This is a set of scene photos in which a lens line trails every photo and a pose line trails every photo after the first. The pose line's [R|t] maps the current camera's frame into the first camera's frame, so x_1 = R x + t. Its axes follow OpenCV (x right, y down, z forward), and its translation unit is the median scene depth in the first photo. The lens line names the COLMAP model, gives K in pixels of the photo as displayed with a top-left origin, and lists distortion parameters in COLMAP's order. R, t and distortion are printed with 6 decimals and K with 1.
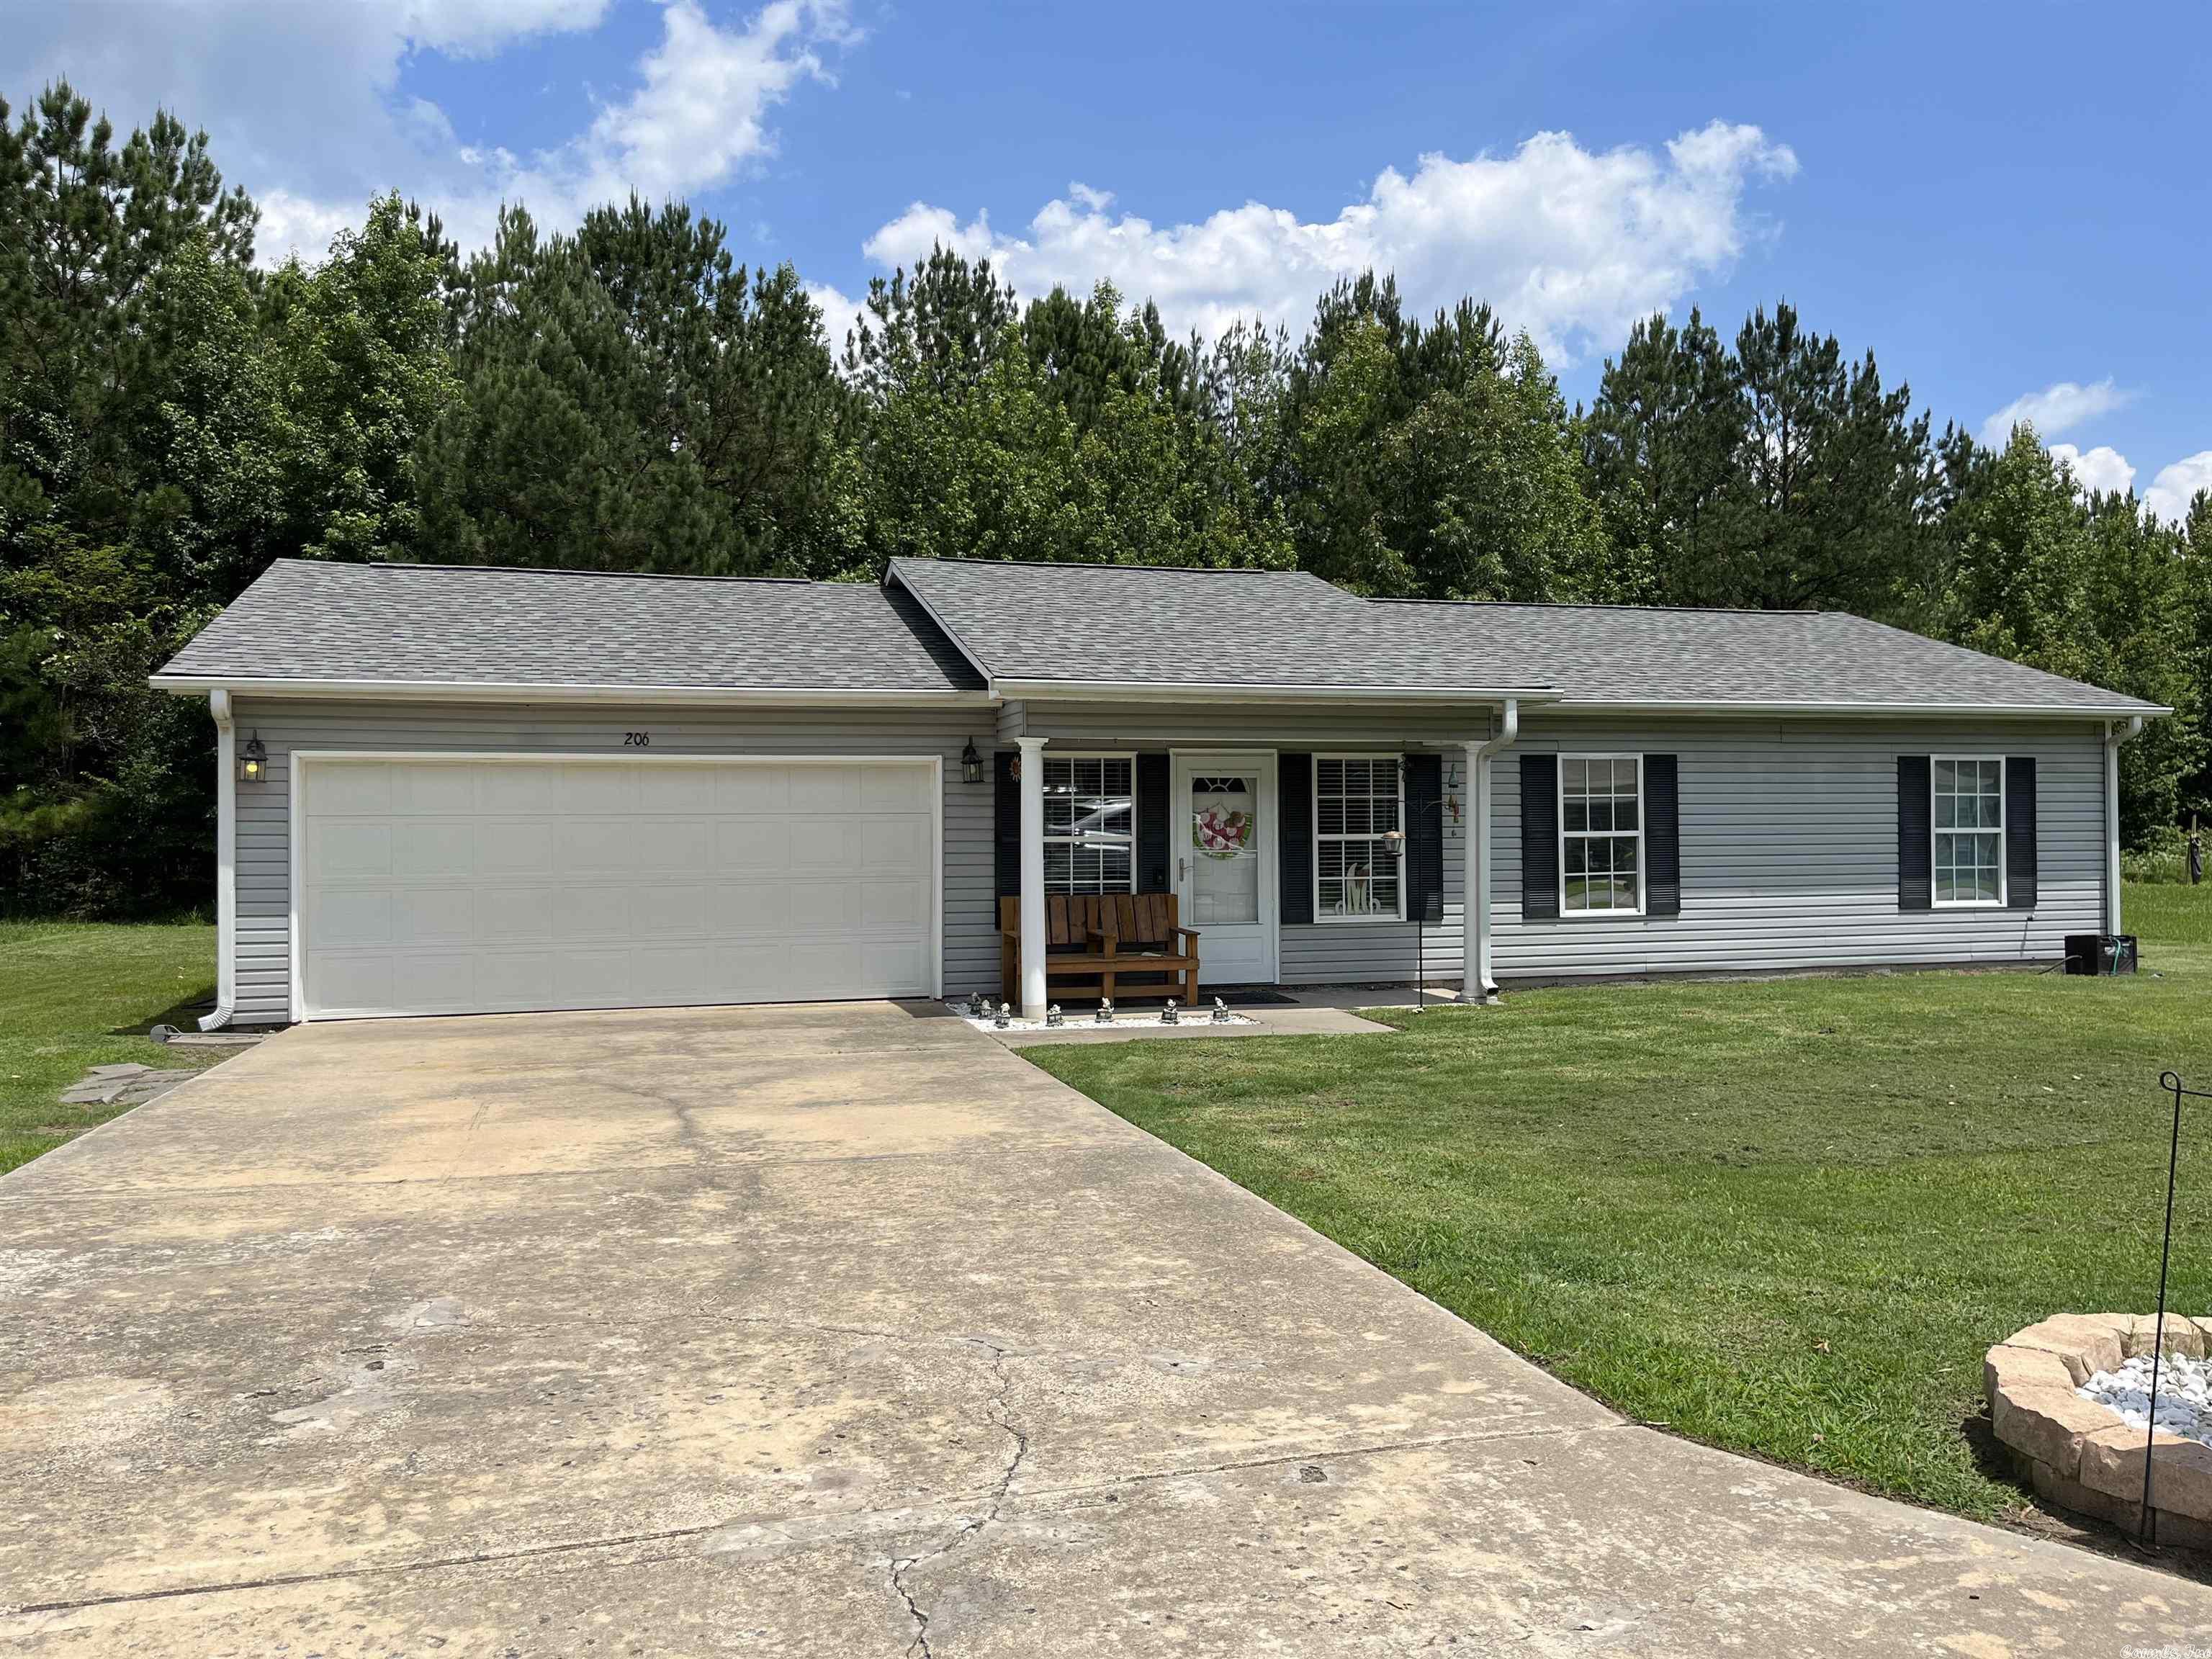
lens RADIAL K [[1666.8, 0, 1109.1], [0, 1666.8, 818.3], [0, 0, 1]] dist [0.076956, -0.111462]
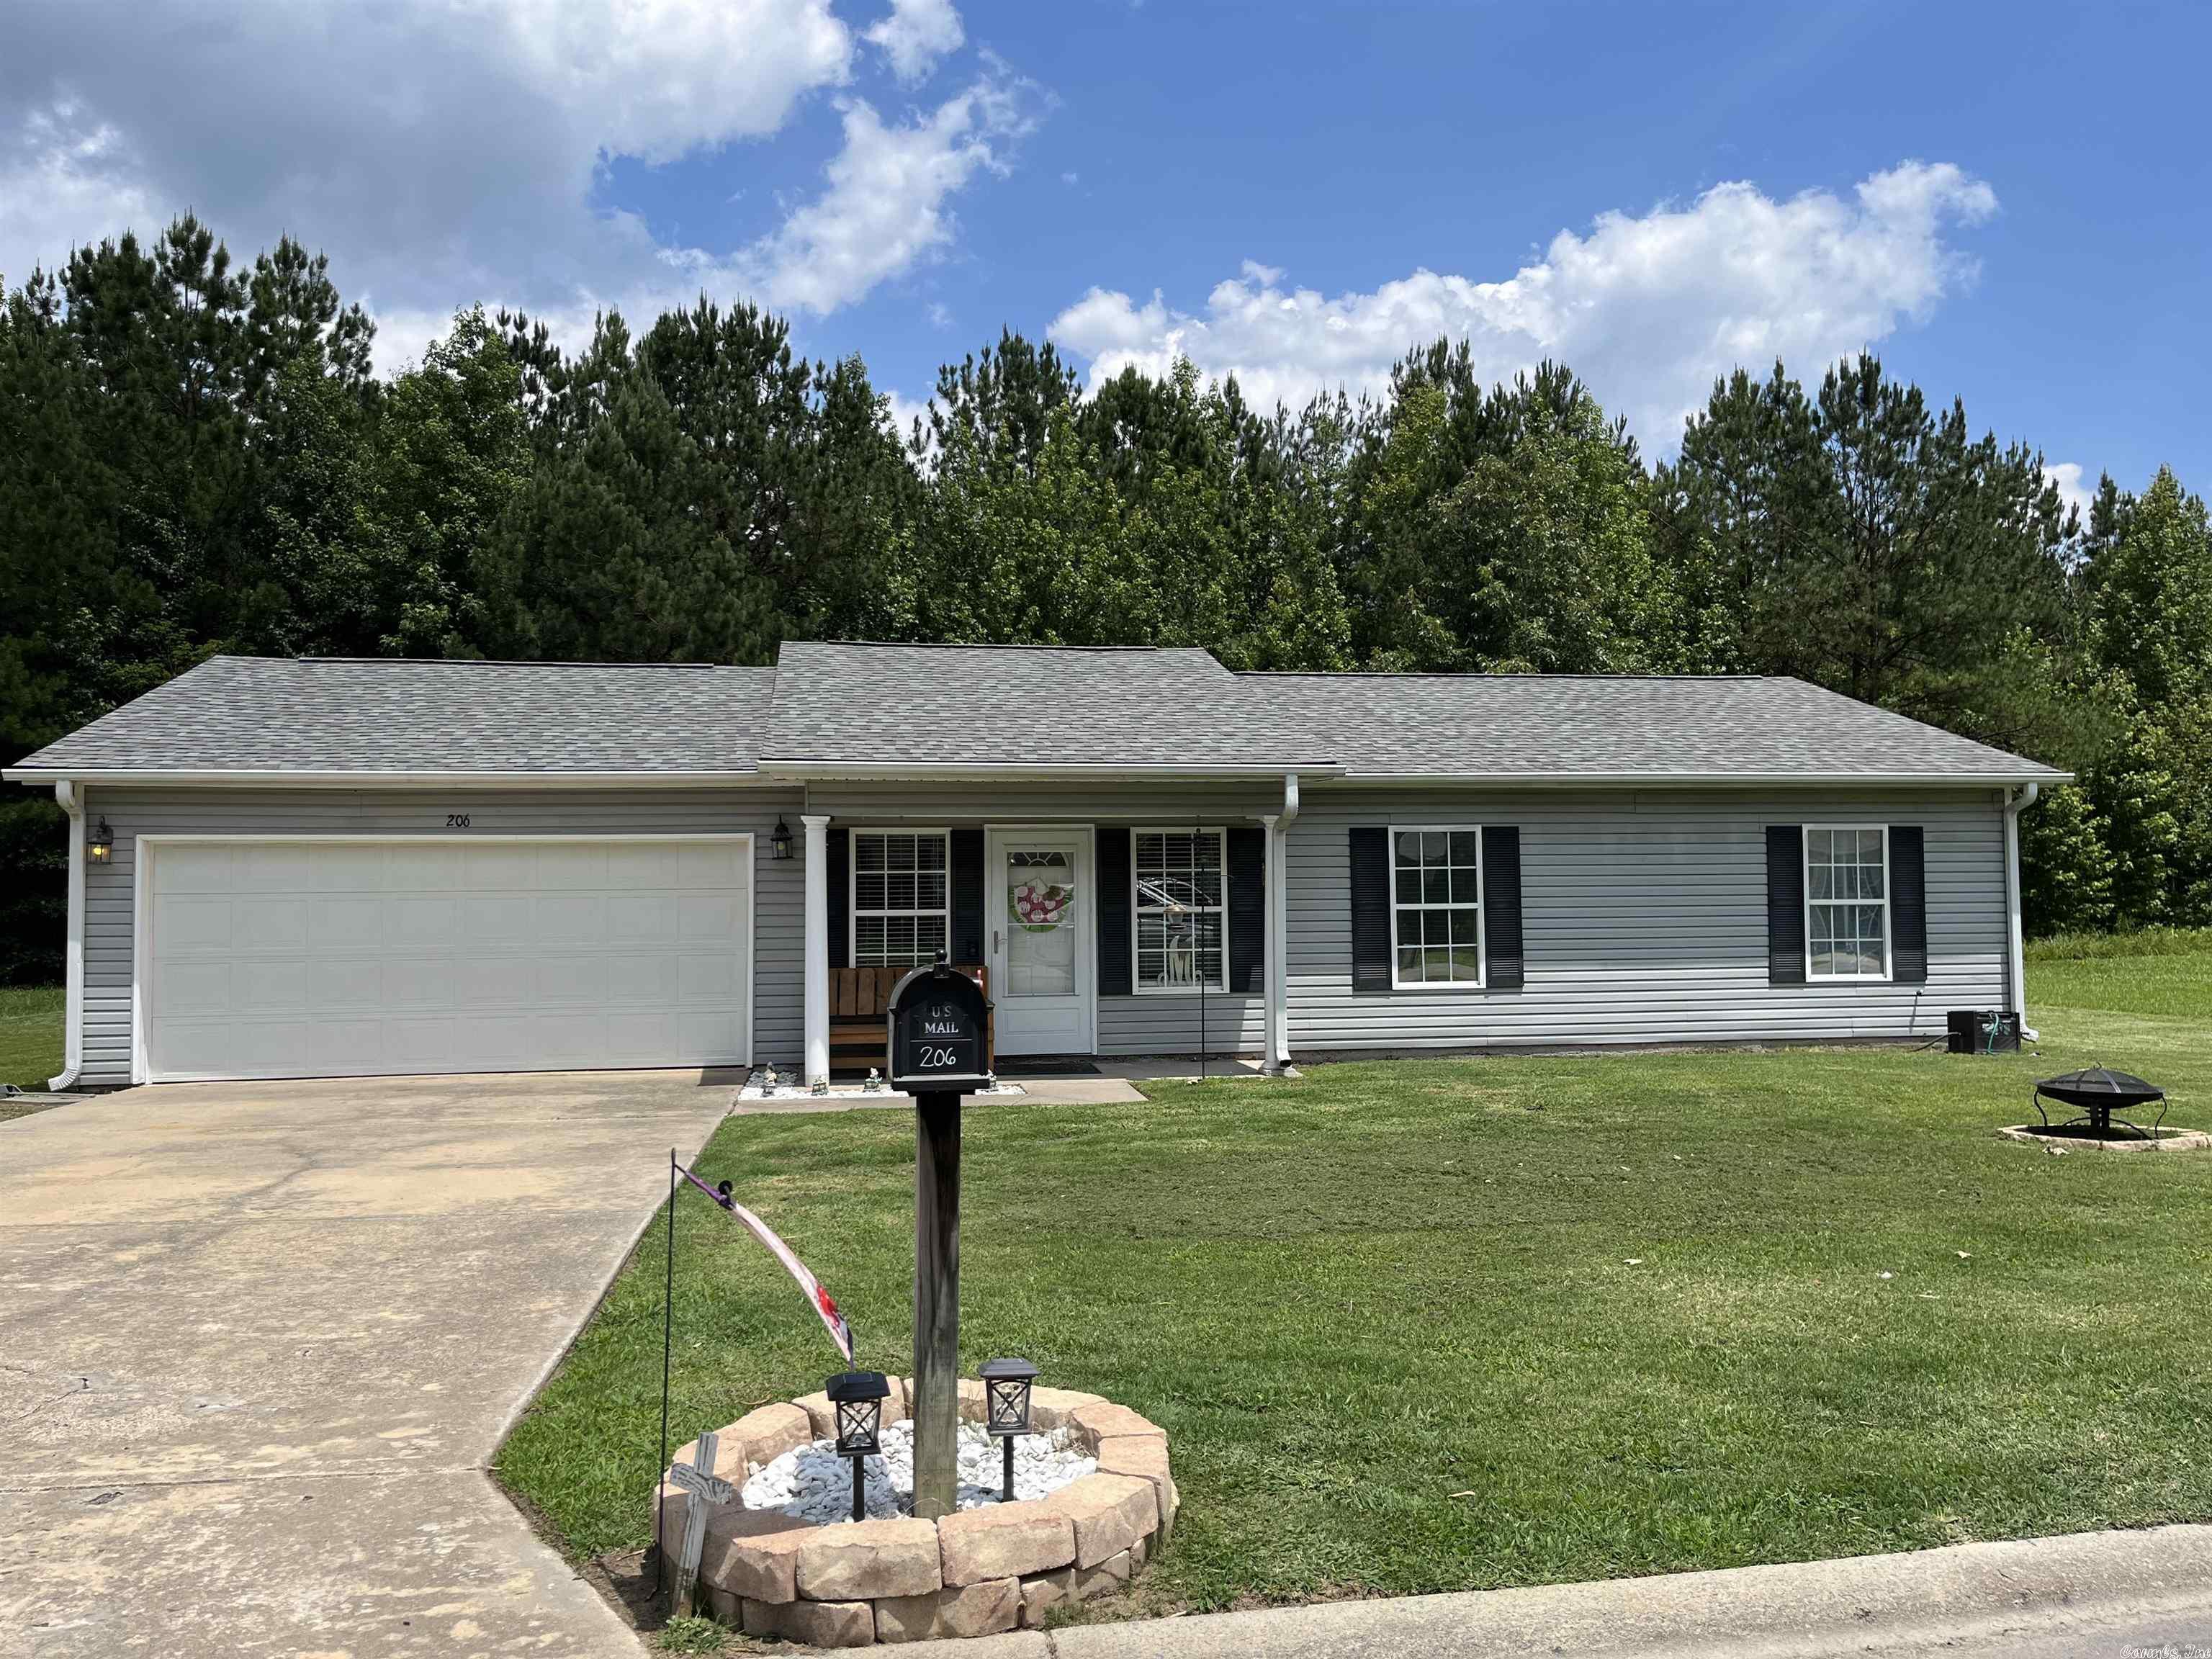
lens RADIAL K [[1667.7, 0, 1106.0], [0, 1667.7, 829.5], [0, 0, 1]] dist [0.075366, -0.107928]
pose [[0.993331, -0.007021, -0.115086, 0.100206], [0.003238, 0.999449, -0.033025, -0.001944], [0.115254, 0.032432, 0.992806, -0.006083]]
